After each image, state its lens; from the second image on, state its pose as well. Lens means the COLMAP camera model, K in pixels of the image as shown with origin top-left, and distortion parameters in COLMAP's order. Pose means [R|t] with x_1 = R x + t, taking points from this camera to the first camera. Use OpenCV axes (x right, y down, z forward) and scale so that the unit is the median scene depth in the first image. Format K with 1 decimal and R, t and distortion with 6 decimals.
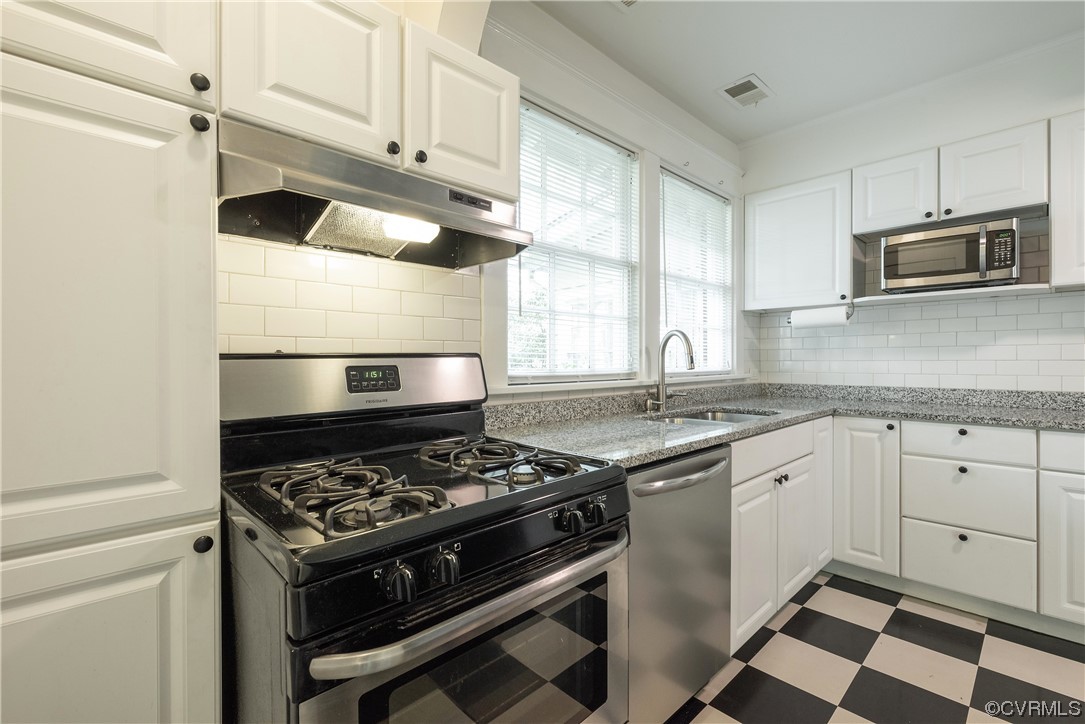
lens RADIAL K [[479.6, 0, 541.2], [0, 479.6, 359.9], [0, 0, 1]] dist [0.006882, -0.000939]
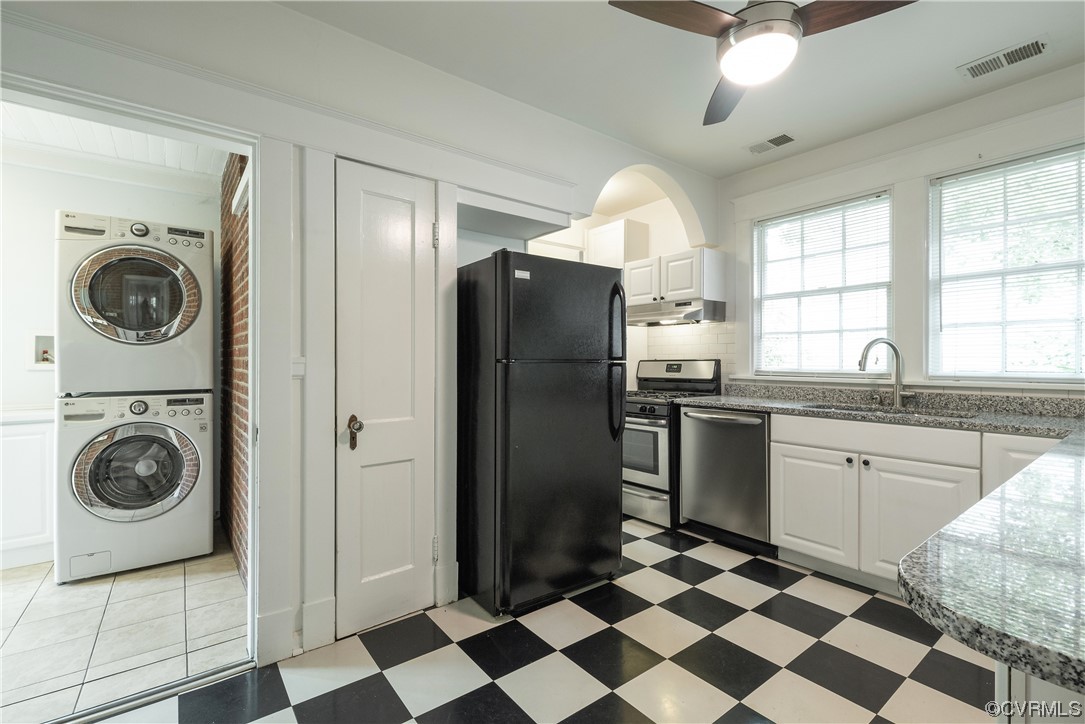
lens RADIAL K [[479.6, 0, 548.2], [0, 479.6, 359.4], [0, 0, 1]] dist [0.006882, -0.000939]
pose [[-0.107124, 0.001521, -0.994244, 1.959567], [0.000415, 0.999999, 0.001486, -0.014477], [0.994246, -0.000253, -0.107125, 0.387316]]
